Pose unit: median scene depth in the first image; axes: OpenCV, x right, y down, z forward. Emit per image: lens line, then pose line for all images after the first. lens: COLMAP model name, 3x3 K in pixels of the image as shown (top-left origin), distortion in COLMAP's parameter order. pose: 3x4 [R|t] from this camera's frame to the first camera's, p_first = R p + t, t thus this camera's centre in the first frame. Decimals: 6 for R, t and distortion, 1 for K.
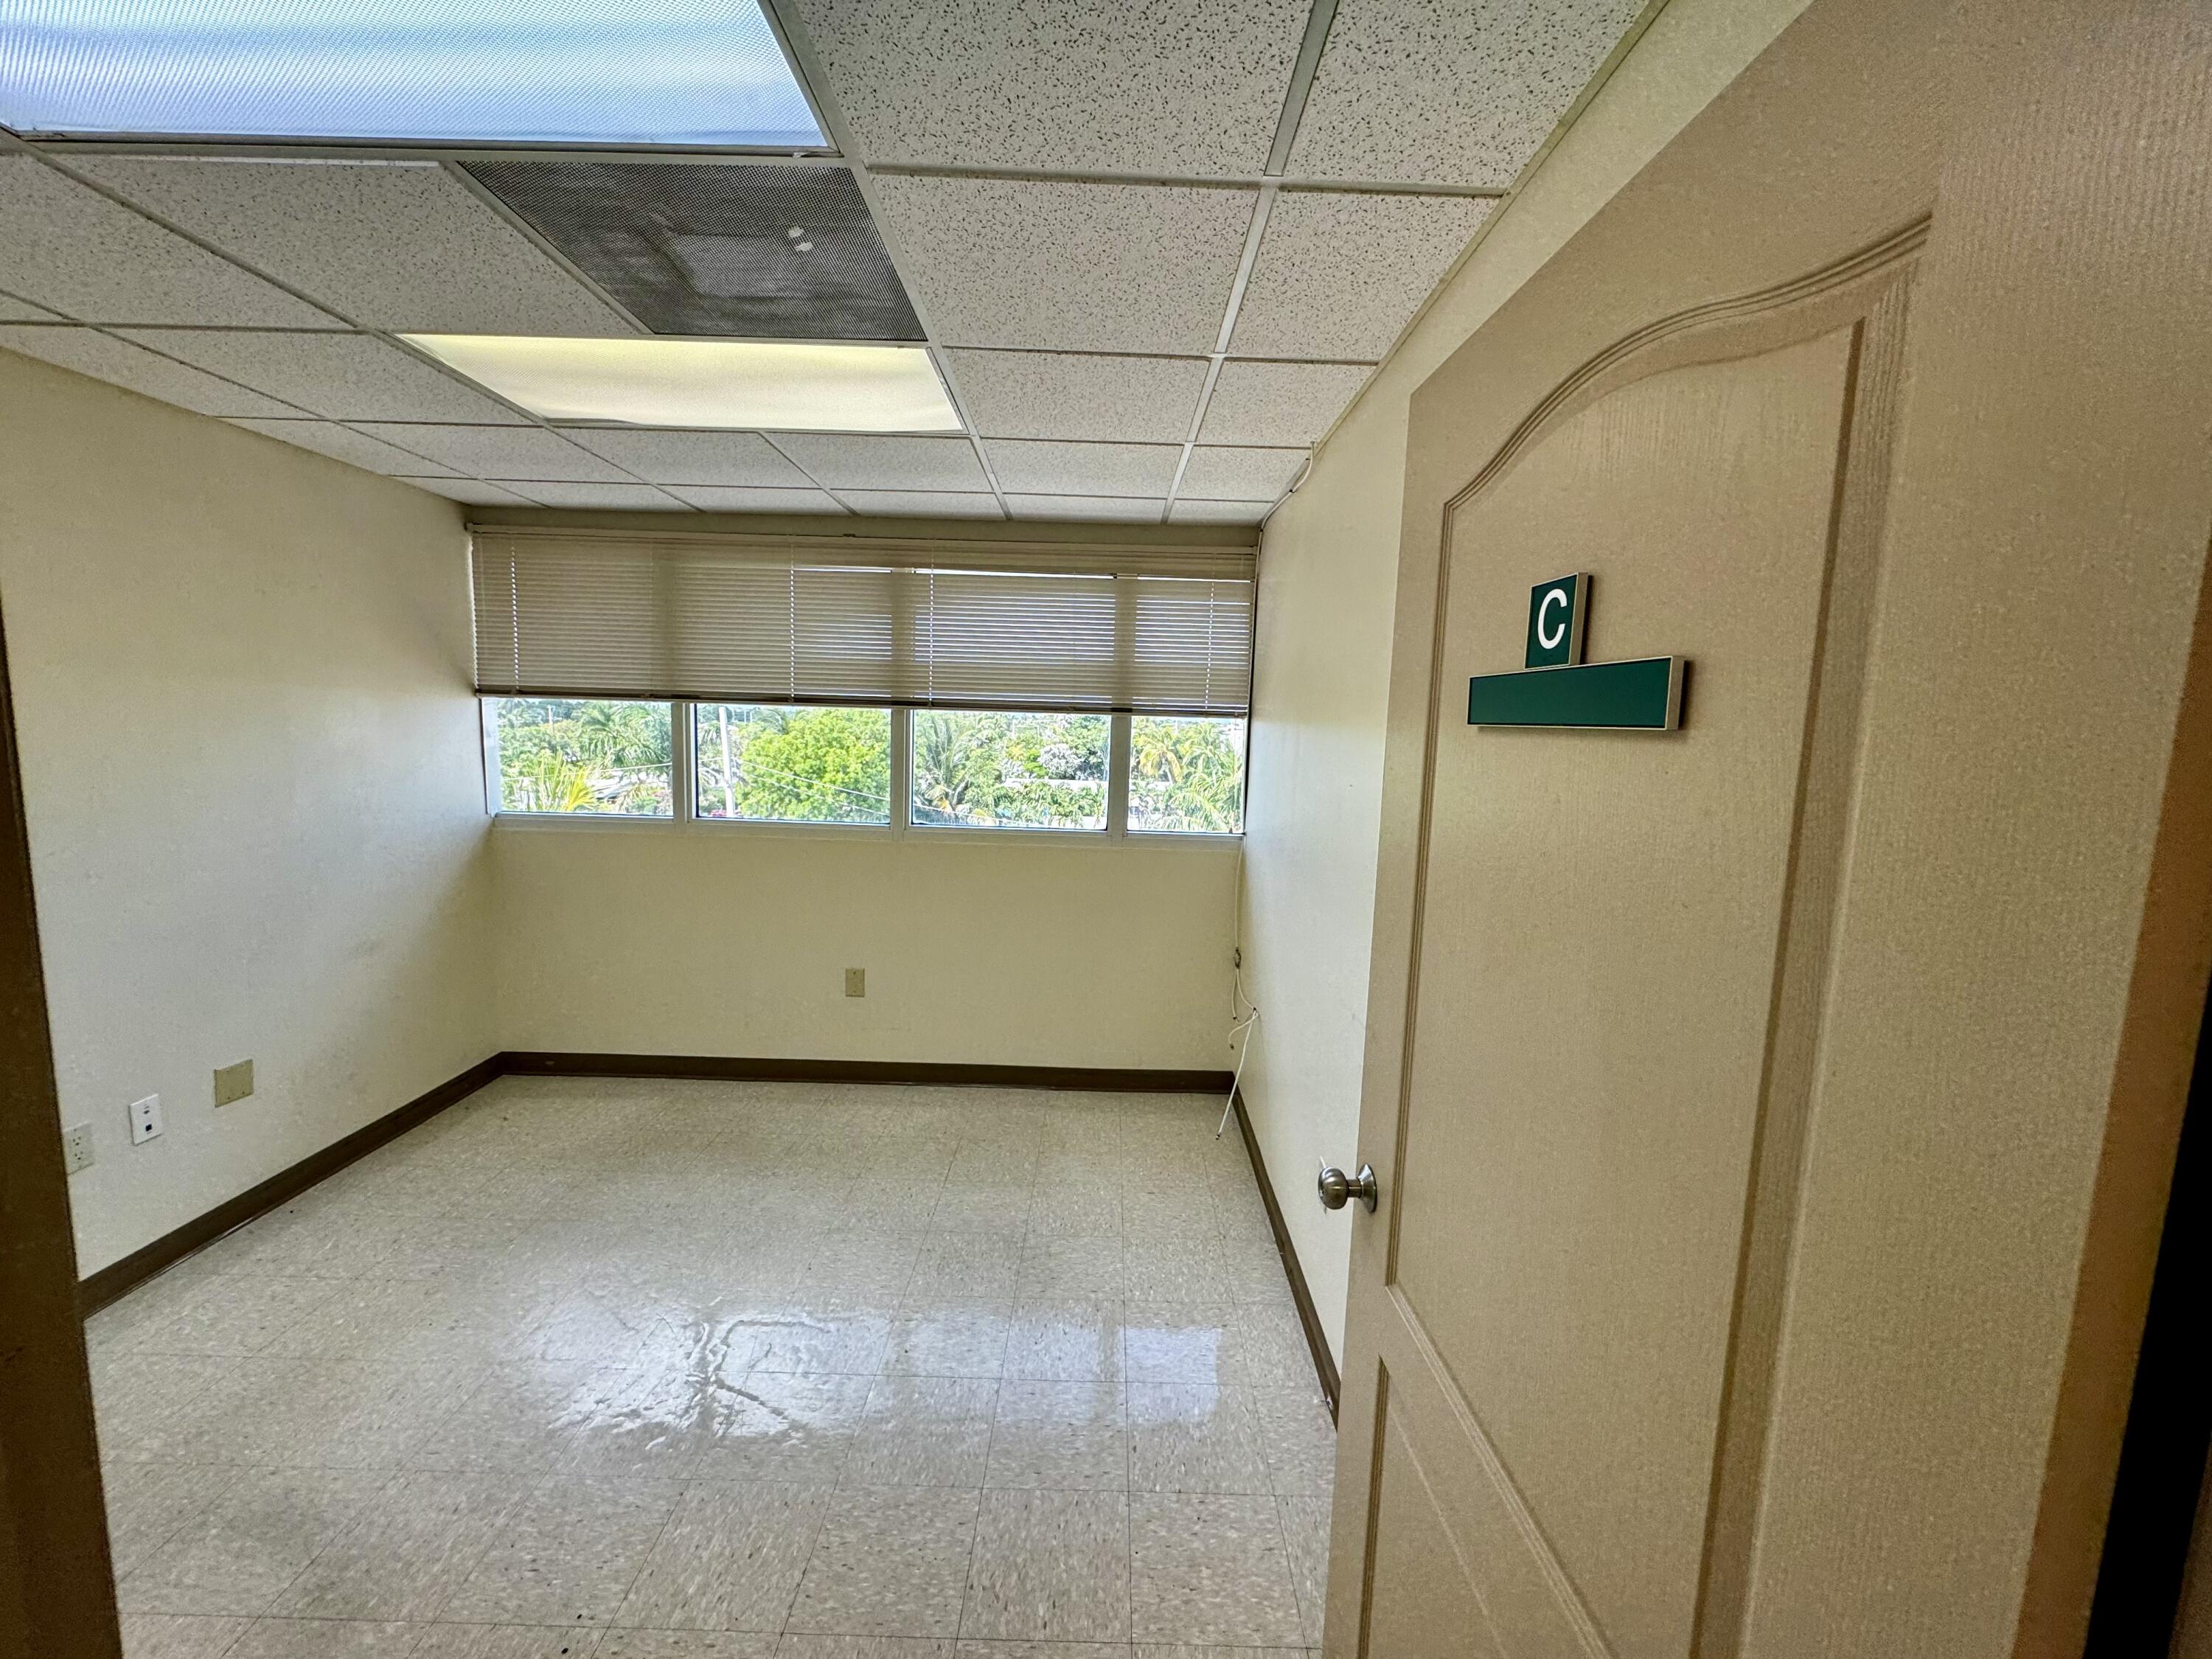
lens RADIAL K [[887.2, 0, 1106.7], [0, 887.2, 829.8], [0, 0, 1]] dist [-0.001989, 0.000514]
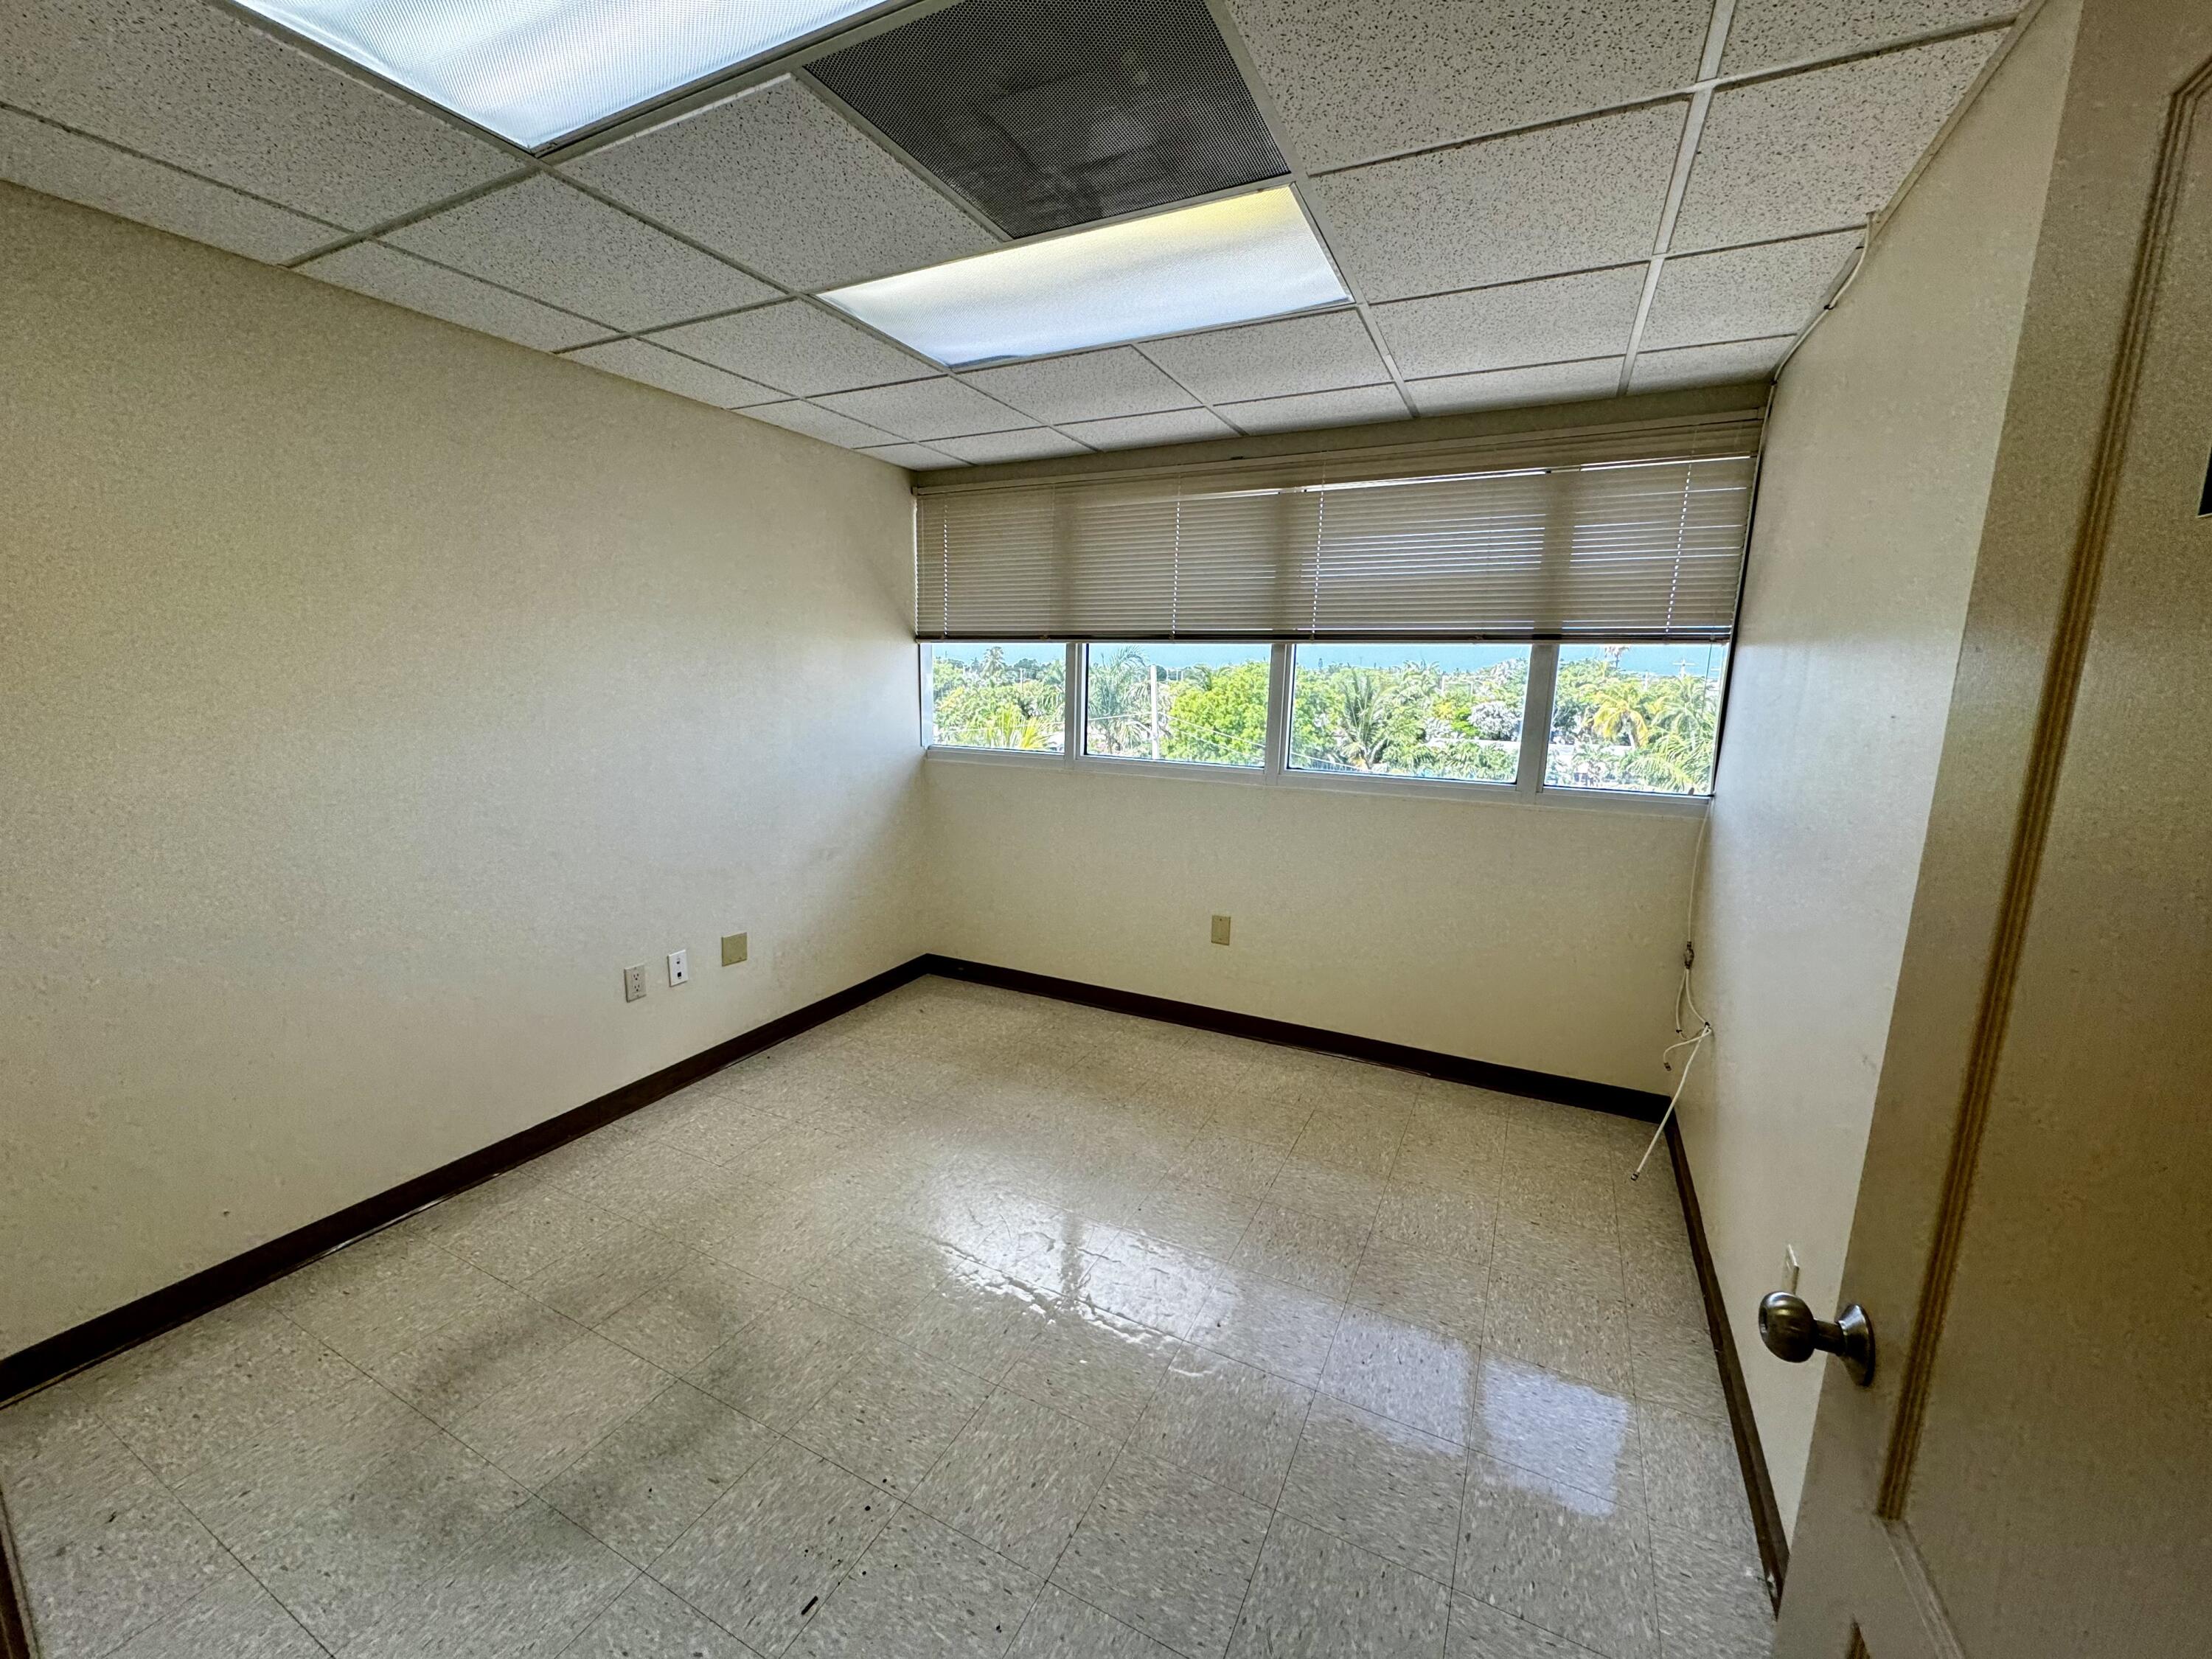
lens RADIAL K [[887.2, 0, 1102.8], [0, 887.2, 828.7], [0, 0, 1]] dist [-0.001989, 0.000514]
pose [[0.893639, 0.065831, -0.443932, 0.036104], [-0.045165, 0.997353, 0.056979, 0.018148], [0.446508, -0.030869, 0.894247, 0.108218]]
